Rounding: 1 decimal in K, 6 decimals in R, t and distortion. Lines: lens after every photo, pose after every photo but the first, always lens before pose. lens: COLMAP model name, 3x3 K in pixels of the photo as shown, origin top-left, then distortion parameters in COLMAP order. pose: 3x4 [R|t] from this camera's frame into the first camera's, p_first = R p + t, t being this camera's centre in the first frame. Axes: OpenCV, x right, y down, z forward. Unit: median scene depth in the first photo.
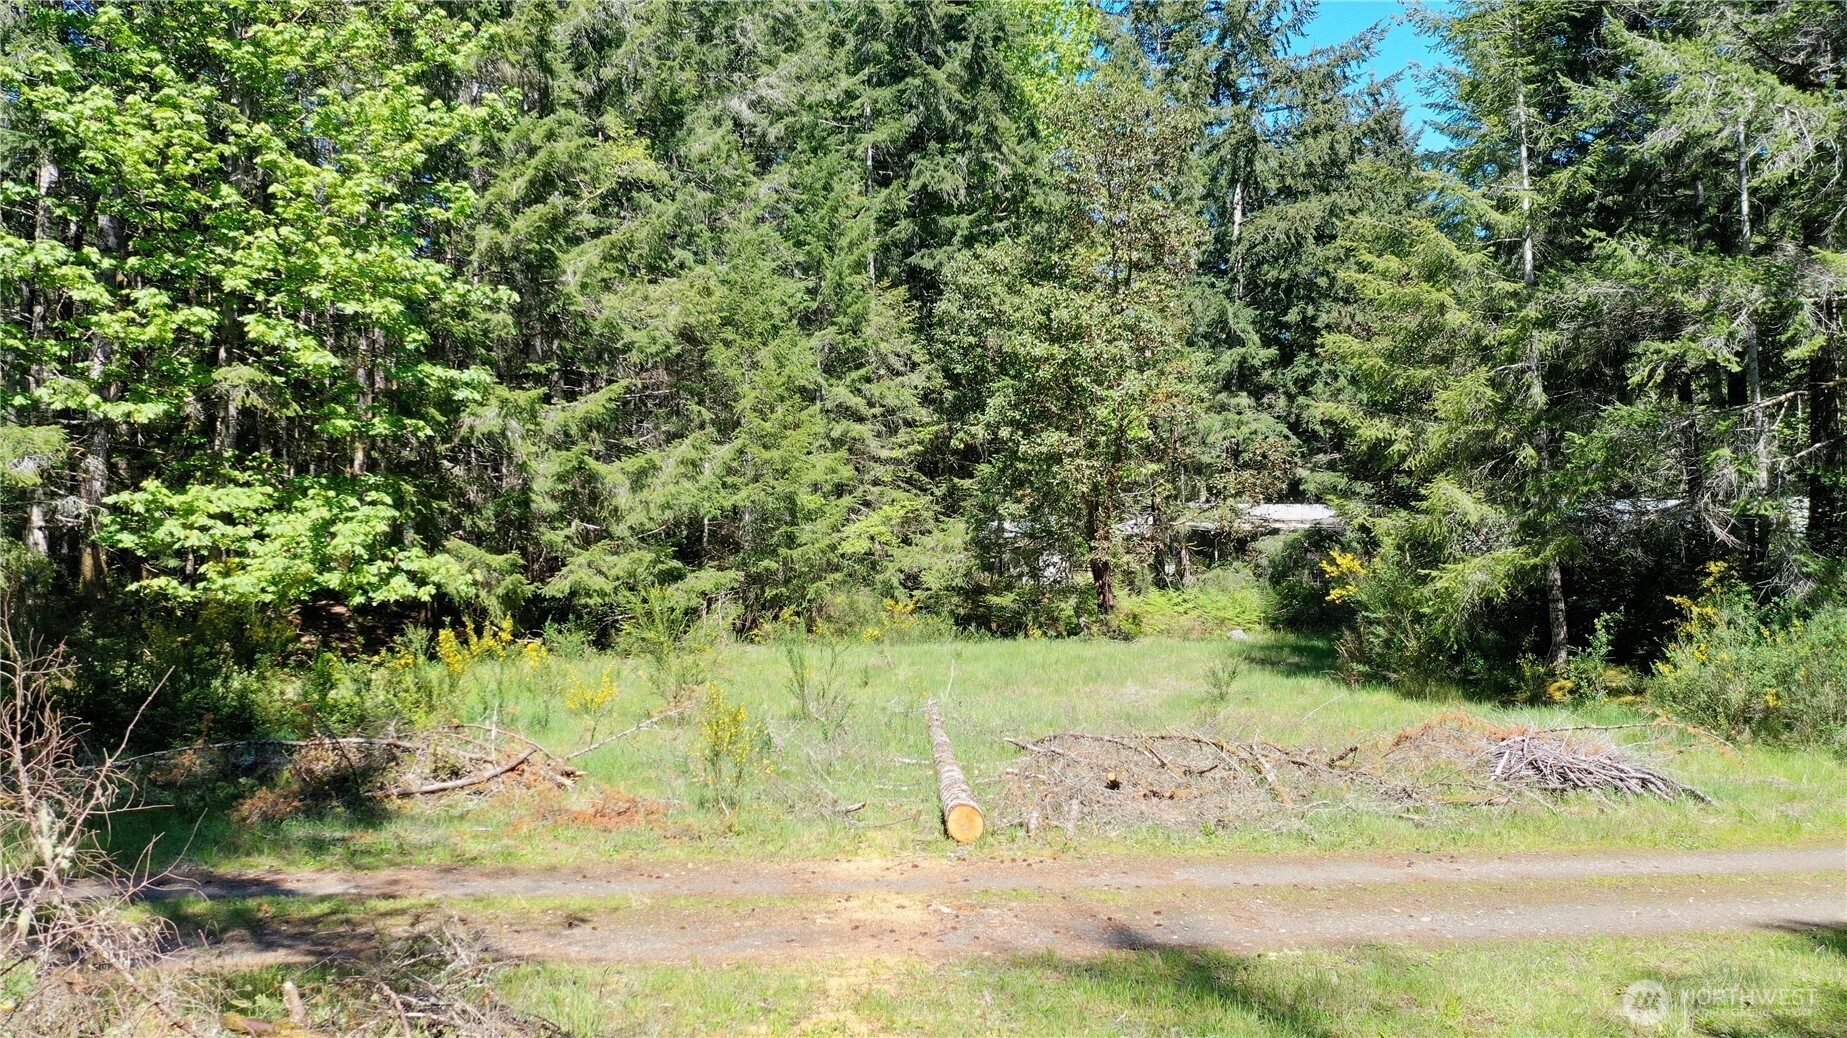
lens RADIAL K [[1512.3, 0, 878.7], [0, 1512.3, 519.1], [0, 0, 1]] dist [-0.064946, -0.007600]
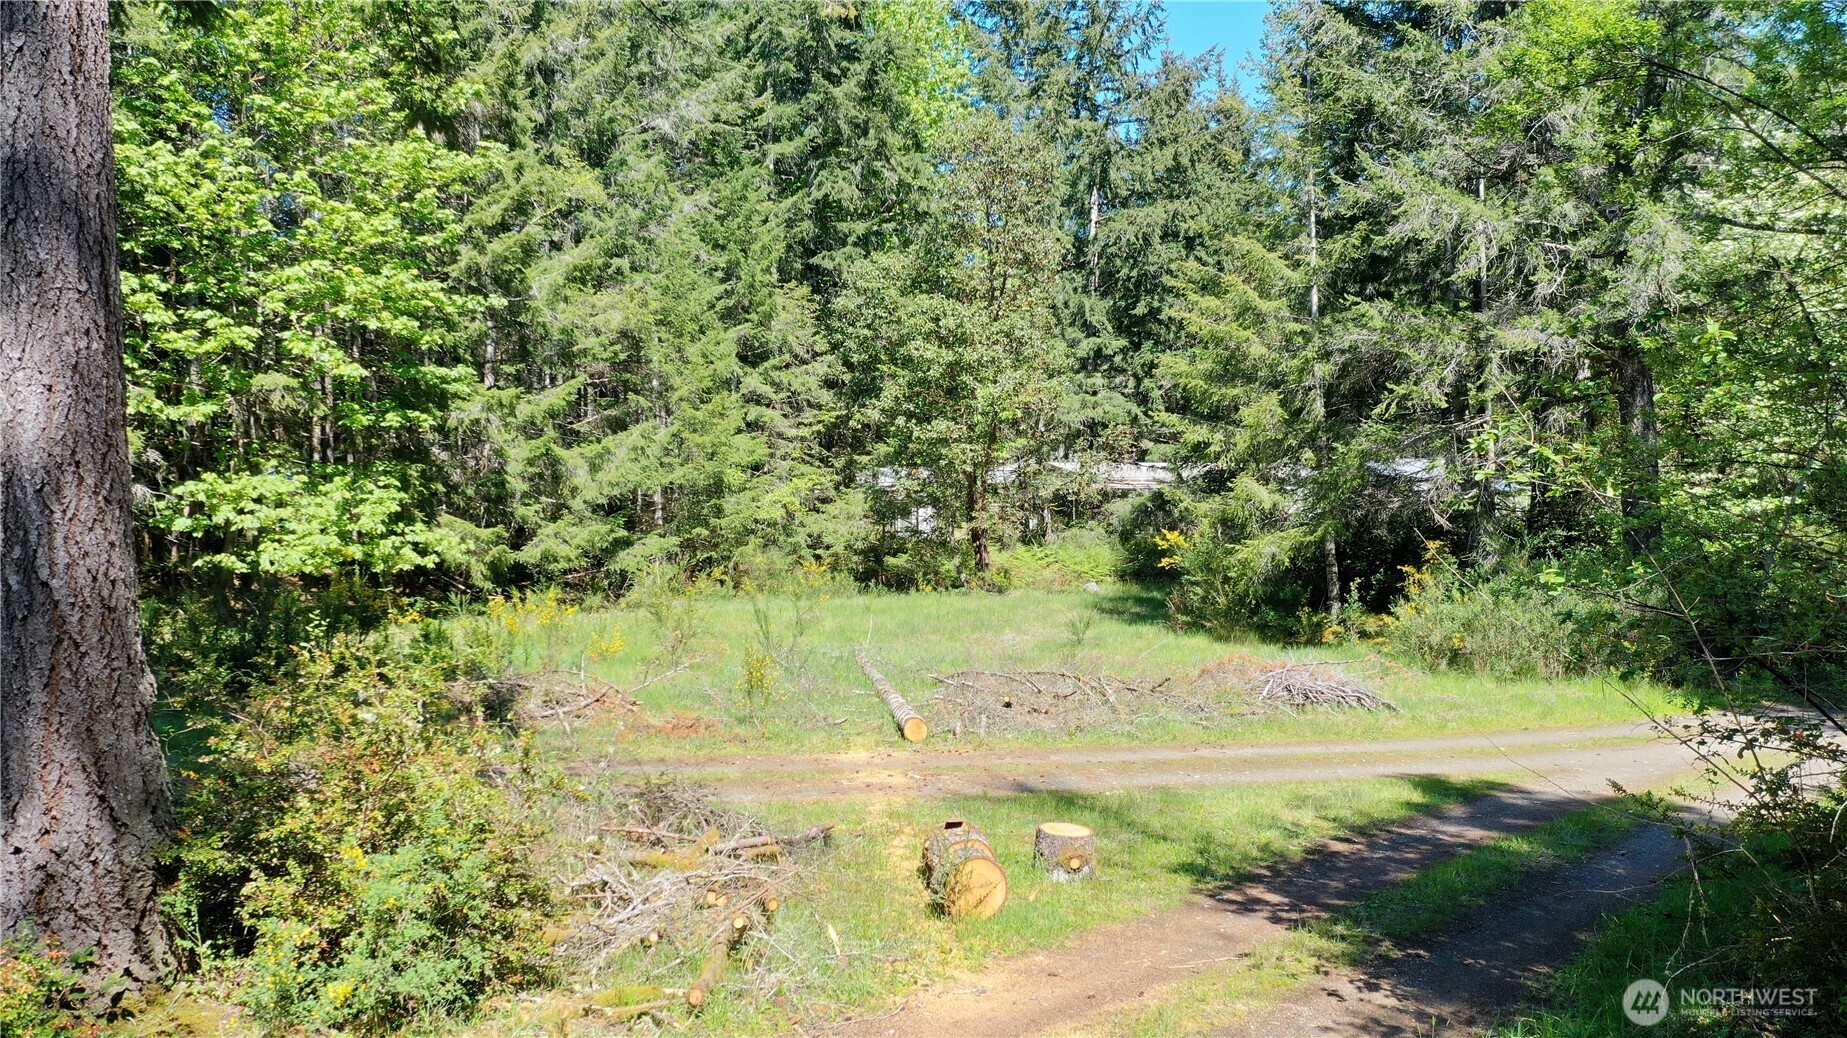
lens RADIAL K [[1516.3, 0, 923.5], [0, 1516.3, 519.0], [0, 0, 1]] dist [-0.143778, -0.001852]
pose [[0.992544, -0.002013, 0.121871, -0.047787], [-0.002790, 0.999227, 0.039224, -0.028865], [-0.121856, -0.039272, 0.991771, -0.204433]]
